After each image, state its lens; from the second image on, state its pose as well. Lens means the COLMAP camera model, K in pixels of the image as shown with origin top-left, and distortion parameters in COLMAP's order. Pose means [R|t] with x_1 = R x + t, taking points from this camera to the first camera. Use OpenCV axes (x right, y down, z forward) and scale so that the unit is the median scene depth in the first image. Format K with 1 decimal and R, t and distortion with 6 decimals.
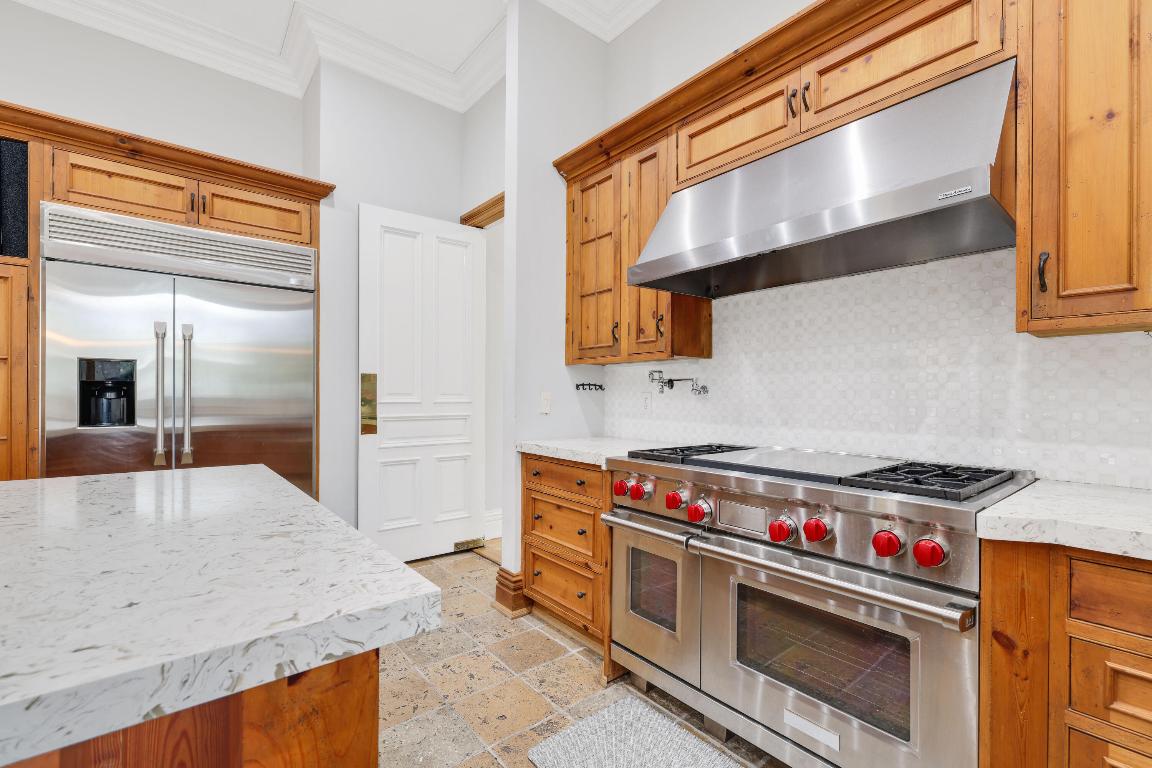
lens RADIAL K [[494.9, 0, 585.1], [0, 494.9, 394.3], [0, 0, 1]] dist [-0.000336, 0.001161]
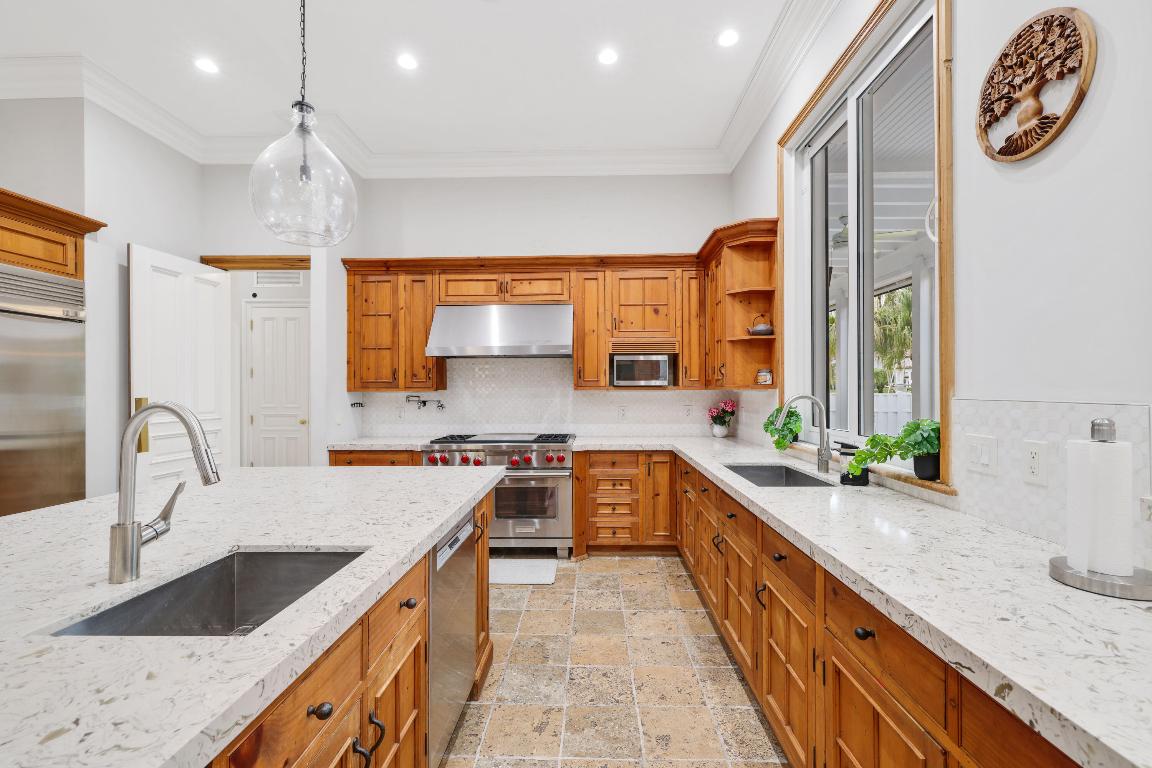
lens RADIAL K [[494.9, 0, 580.5], [0, 494.9, 391.4], [0, 0, 1]] dist [-0.000336, 0.001161]
pose [[0.659536, -0.009586, 0.751612, -0.782721], [0.006956, 0.999954, 0.006650, -0.071339], [-0.751640, 0.000843, 0.659573, -0.596087]]
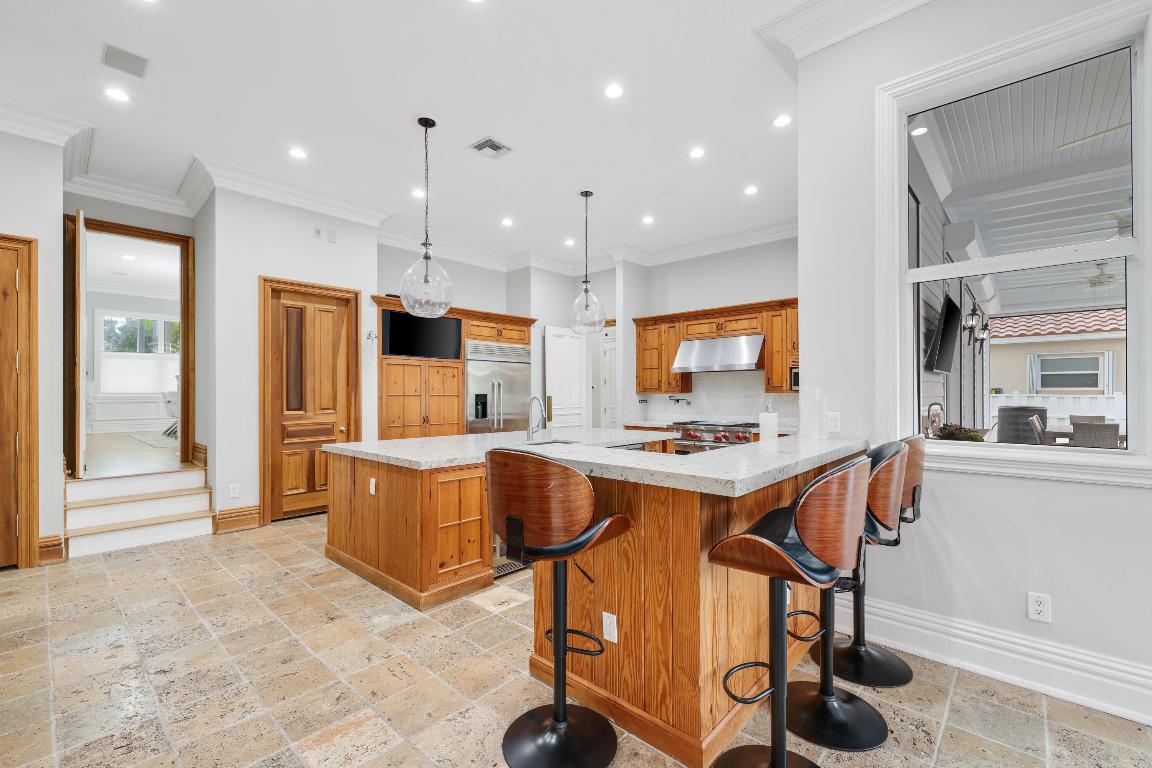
lens RADIAL K [[494.9, 0, 575.4], [0, 494.9, 391.6], [0, 0, 1]] dist [-0.000336, 0.001161]
pose [[0.991251, -0.008109, 0.131740, -0.789190], [0.008346, 0.999964, -0.001246, -0.075959], [-0.131725, 0.002334, 0.991284, -1.764801]]
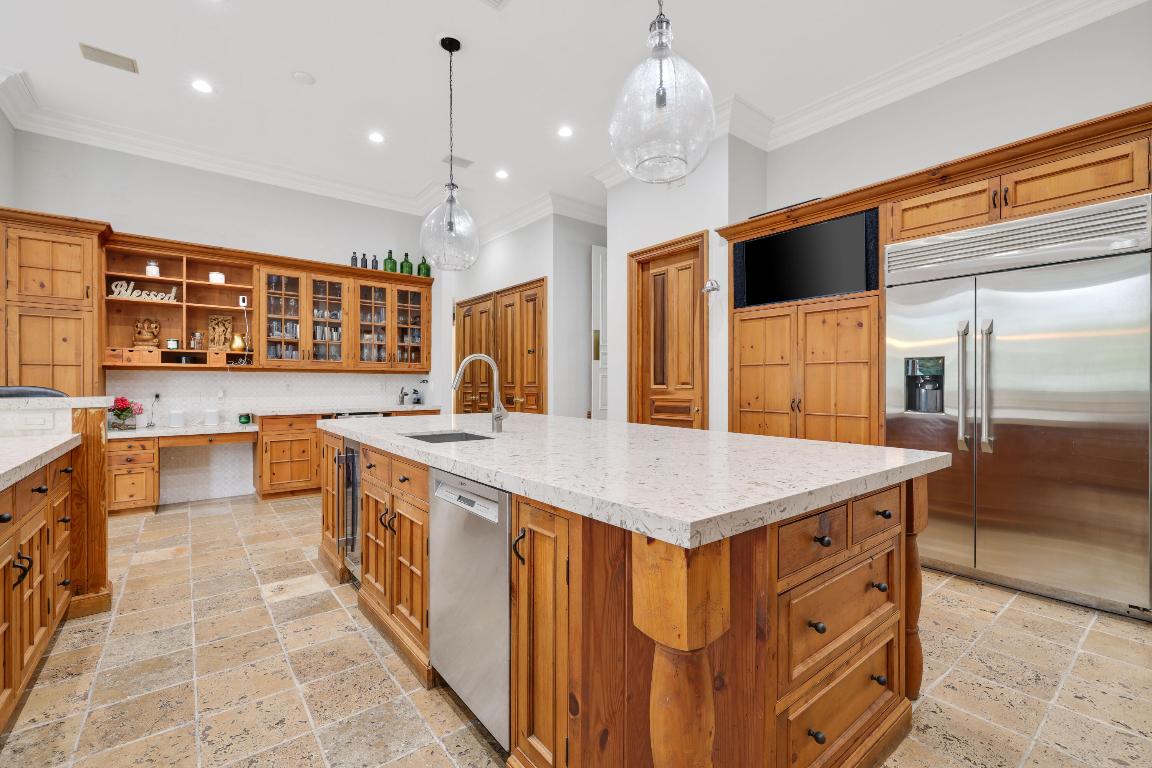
lens RADIAL K [[494.9, 0, 583.4], [0, 494.9, 390.7], [0, 0, 1]] dist [-0.000336, 0.001161]
pose [[-0.017143, 0.006600, -0.999831, 0.270085], [-0.000297, 0.999978, 0.006606, 0.002826], [0.999853, 0.000410, -0.017141, 0.175289]]
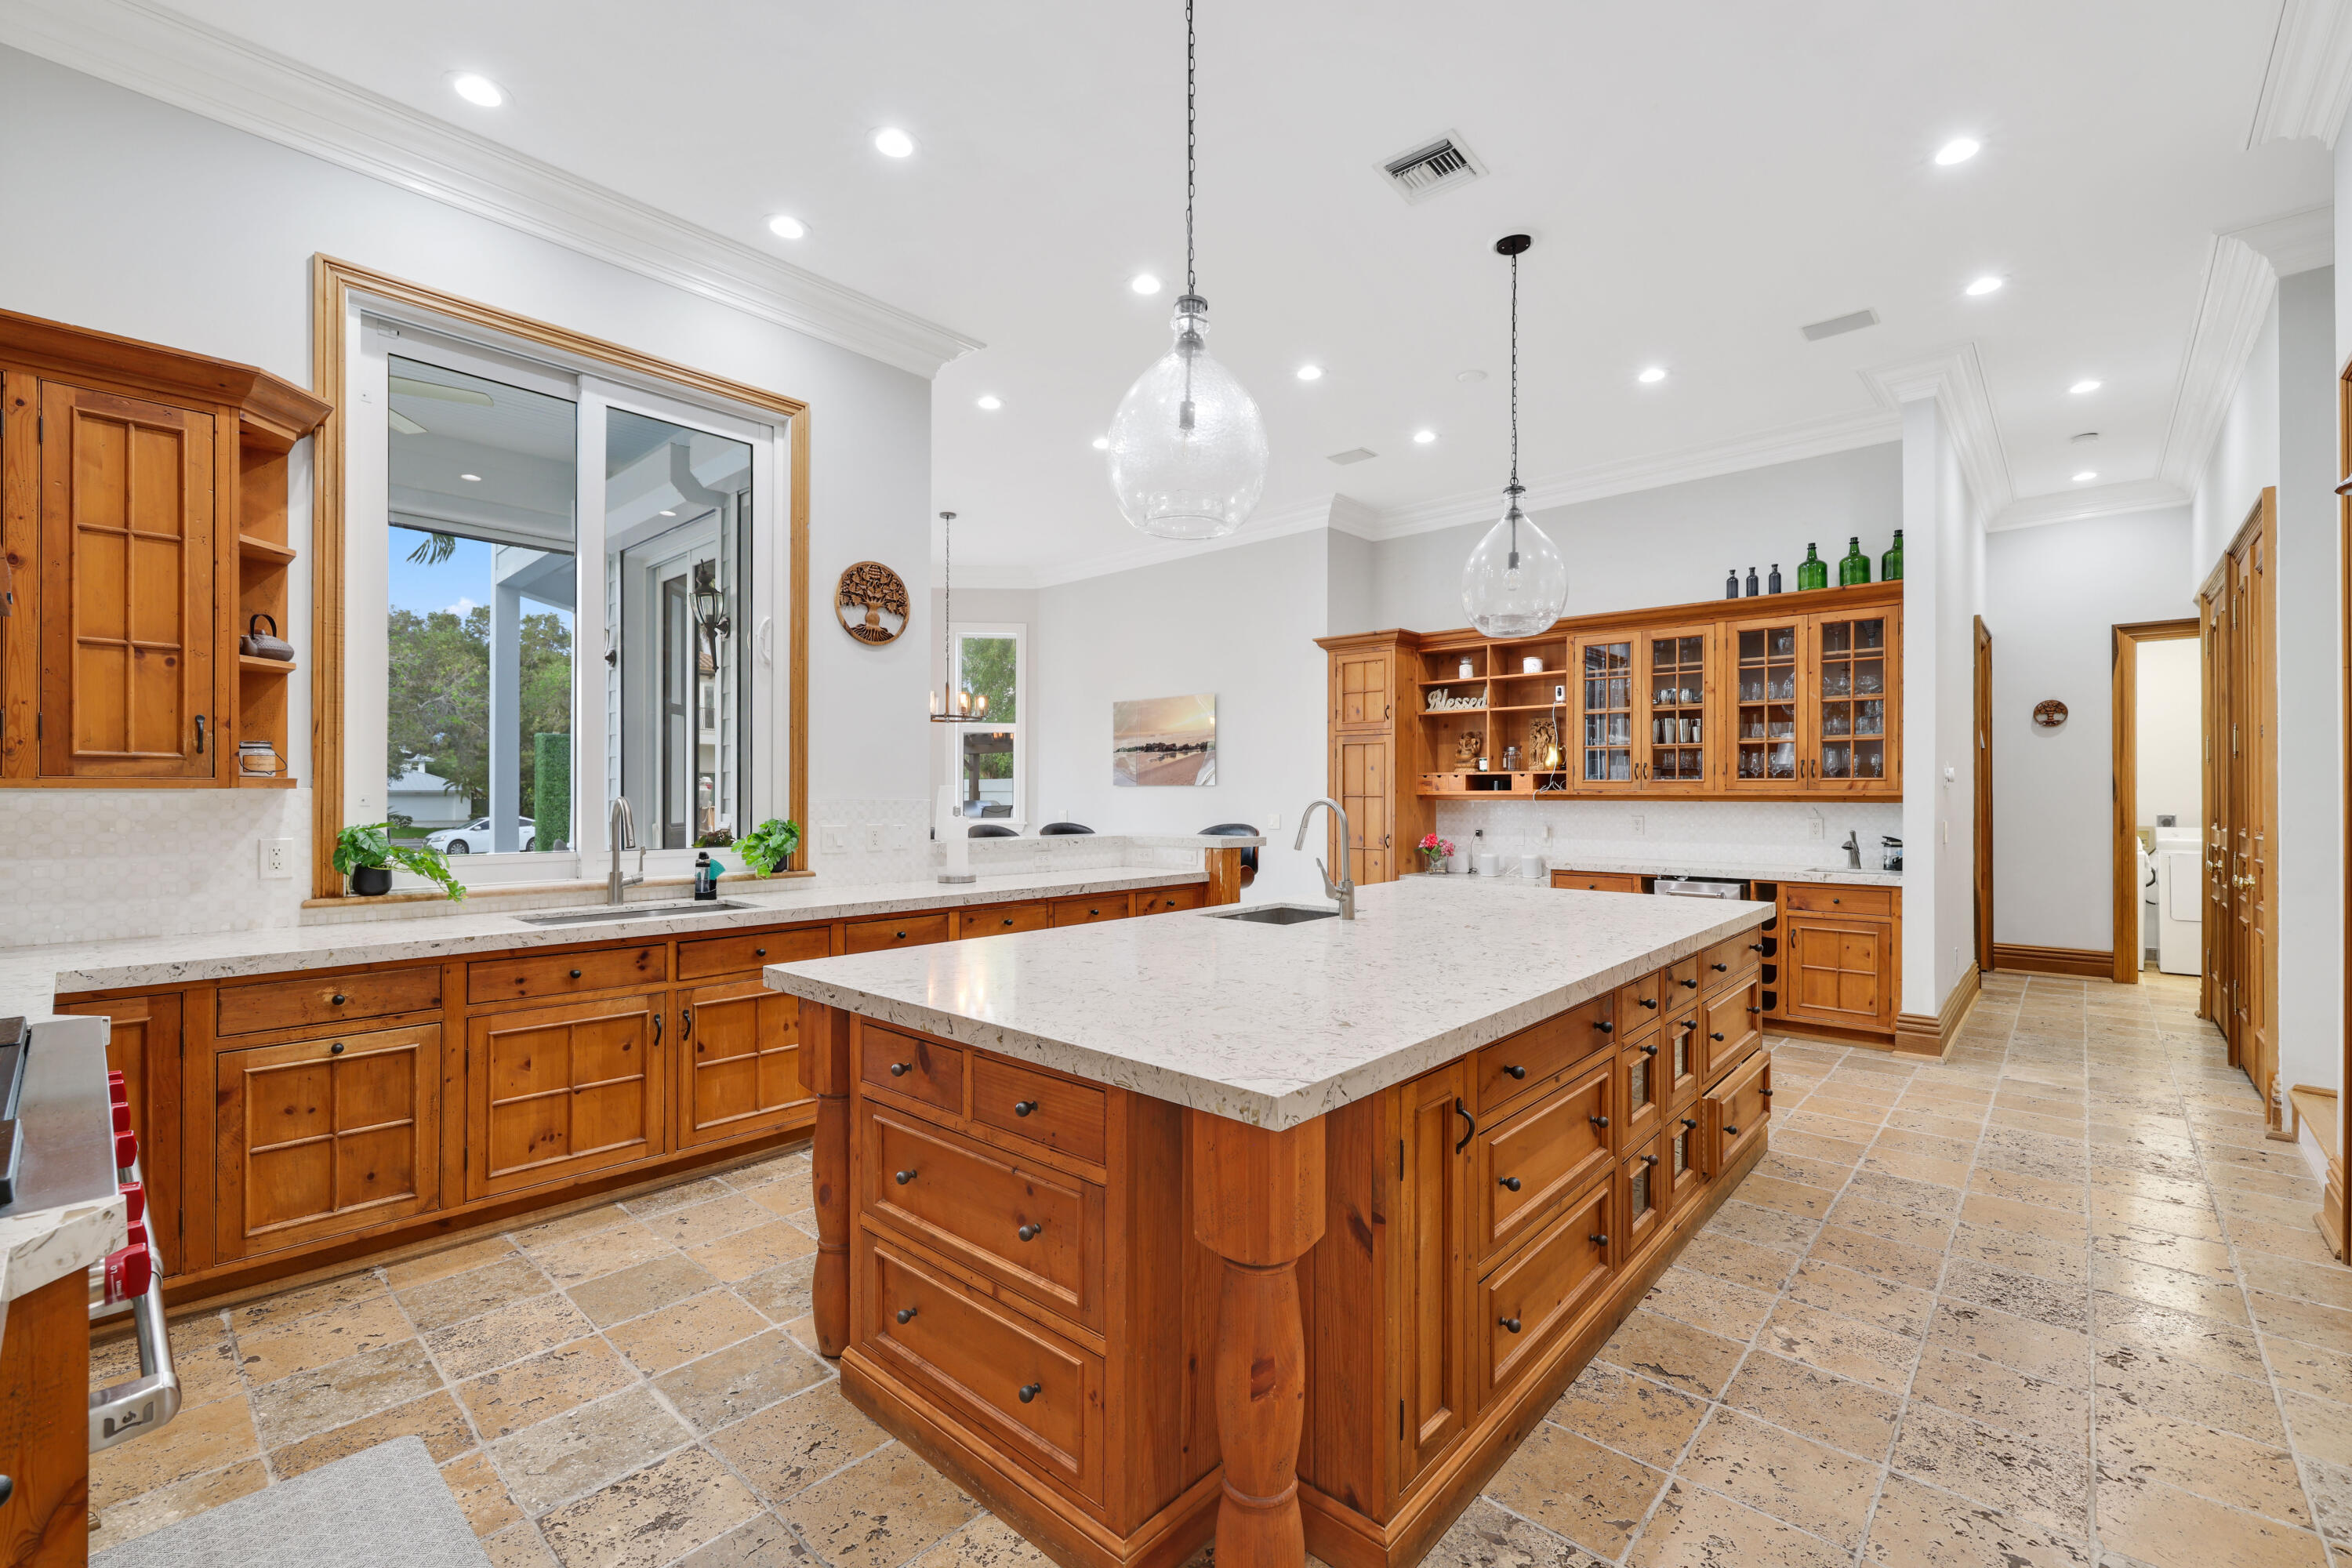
lens RADIAL K [[1010.3, 0, 1192.4], [0, 1010.3, 789.8], [0, 0, 1]] dist [-0.000336, 0.001161]
pose [[-0.989220, -0.008367, -0.146196, -0.331798], [-0.007528, 0.999952, -0.006288, -0.063371], [0.146241, -0.005120, -0.989236, 1.246719]]
